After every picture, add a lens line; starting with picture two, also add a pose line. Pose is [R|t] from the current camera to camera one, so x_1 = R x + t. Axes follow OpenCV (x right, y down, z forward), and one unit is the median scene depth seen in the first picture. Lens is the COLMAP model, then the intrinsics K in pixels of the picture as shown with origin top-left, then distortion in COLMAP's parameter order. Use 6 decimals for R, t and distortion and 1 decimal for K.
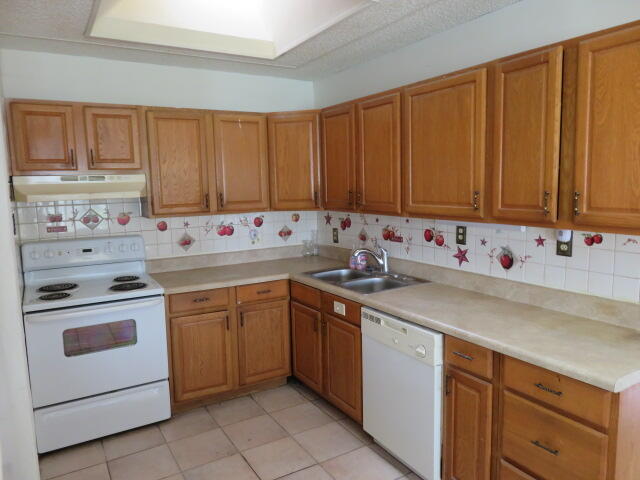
lens RADIAL K [[455.8, 0, 320.0], [0, 455.8, 240.0], [0, 0, 1]] dist [-0.004073, 0.000350]
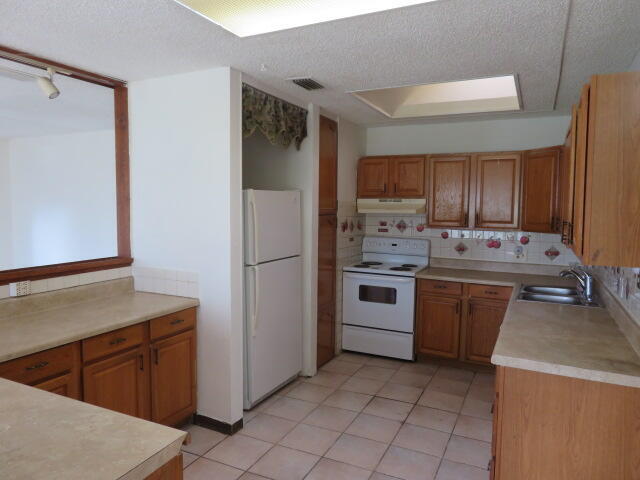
lens RADIAL K [[455.8, 0, 320.0], [0, 455.8, 240.0], [0, 0, 1]] dist [-0.004073, 0.000350]
pose [[0.548732, 0.097070, -0.830344, 0.669928], [-0.131555, 0.990888, 0.028900, -0.005943], [0.825583, 0.093378, 0.556502, -0.115465]]
